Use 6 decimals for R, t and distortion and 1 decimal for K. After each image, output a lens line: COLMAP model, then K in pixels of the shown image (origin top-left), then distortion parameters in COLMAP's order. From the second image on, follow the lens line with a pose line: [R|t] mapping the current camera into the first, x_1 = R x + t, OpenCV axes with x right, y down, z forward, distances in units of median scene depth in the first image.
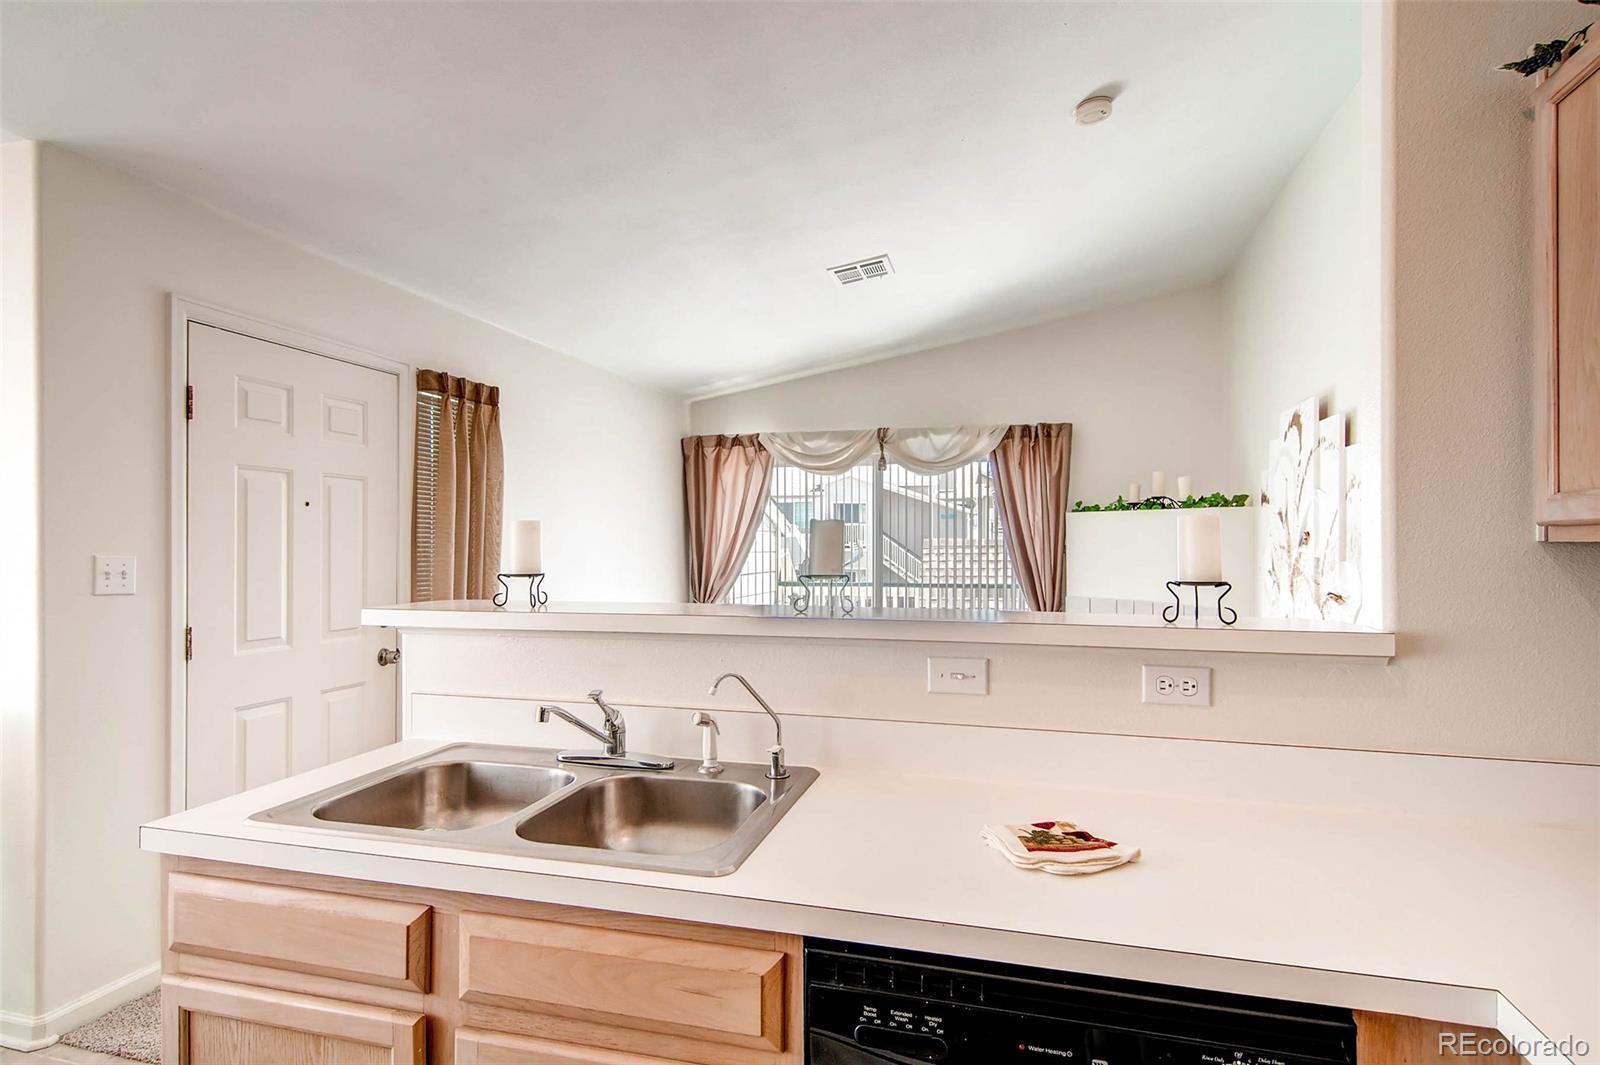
lens RADIAL K [[868.2, 0, 800.0], [0, 868.2, 532.5], [0, 0, 1]] dist [0.015171, -0.000492]
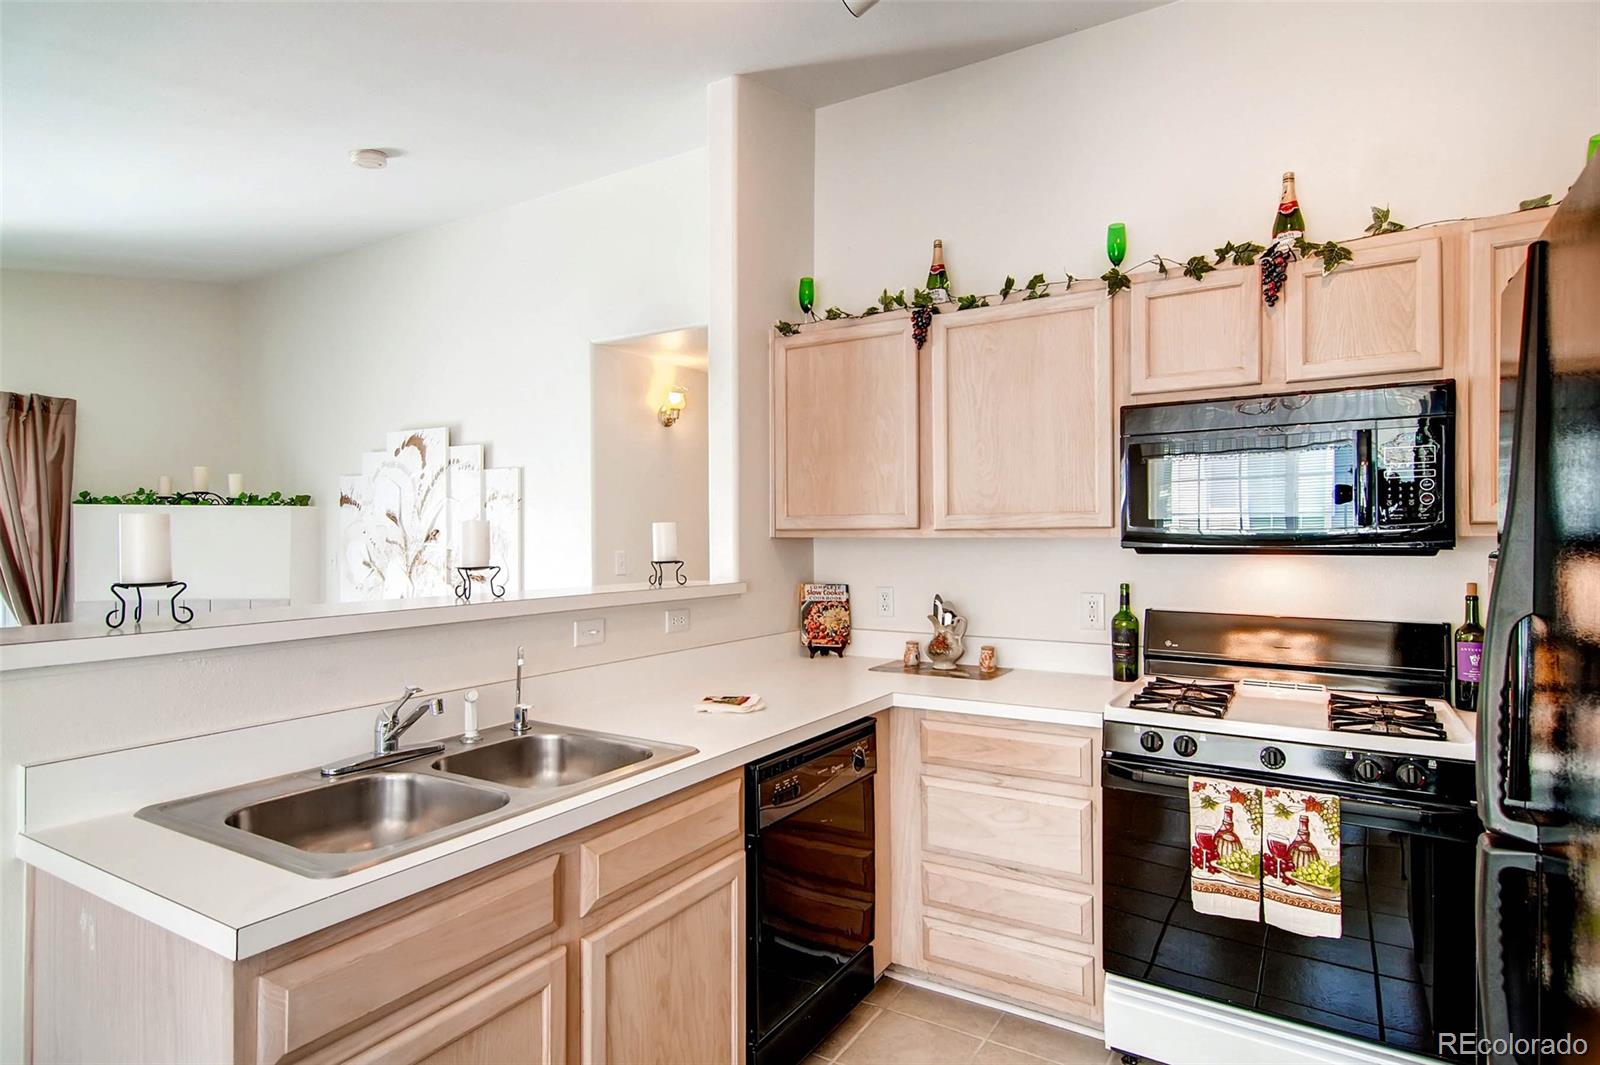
lens RADIAL K [[875.2, 0, 792.8], [0, 875.2, 521.6], [0, 0, 1]] dist [0.015818, -0.002343]
pose [[0.265920, 0.014968, 0.963879, -0.337305], [-0.008294, 0.999878, -0.013238, -0.000216], [-0.963959, -0.004474, 0.266012, 0.088852]]
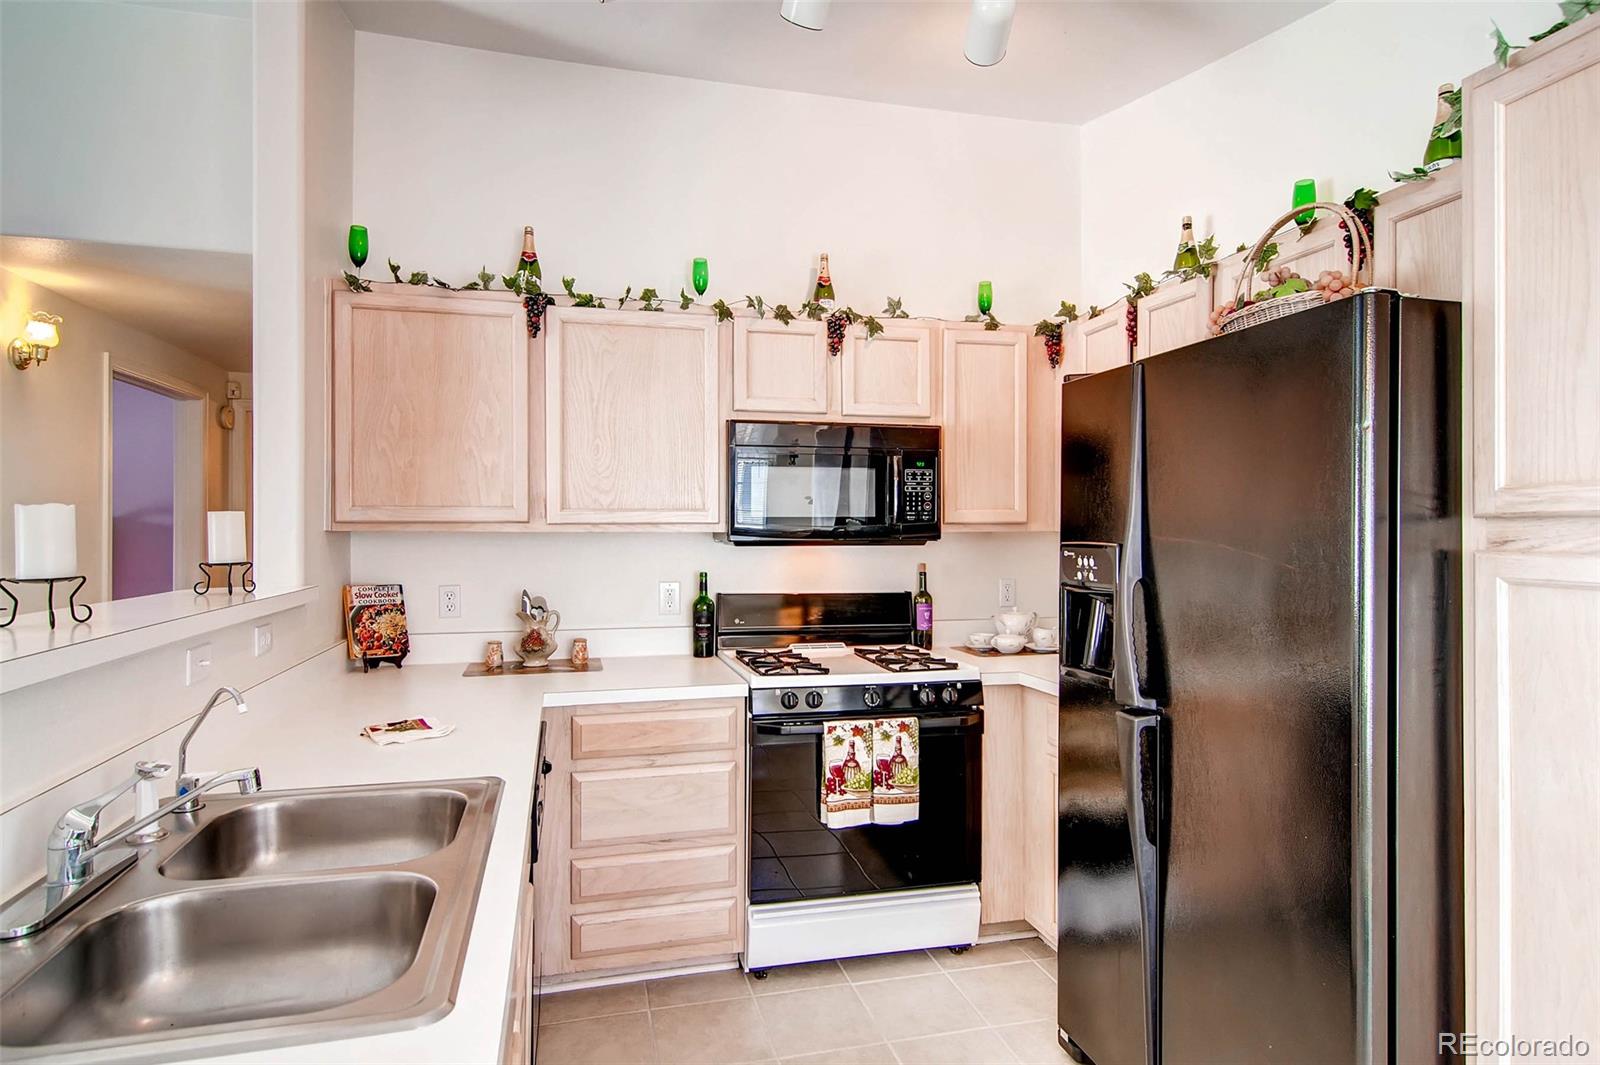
lens RADIAL K [[855.6, 0, 795.2], [0, 855.6, 509.3], [0, 0, 1]] dist [0.014804, -0.000727]
pose [[-0.514626, 0.018787, 0.857209, -0.315836], [-0.012387, 0.999493, -0.029342, 0.001486], [-0.857325, -0.025718, -0.514132, 0.282389]]
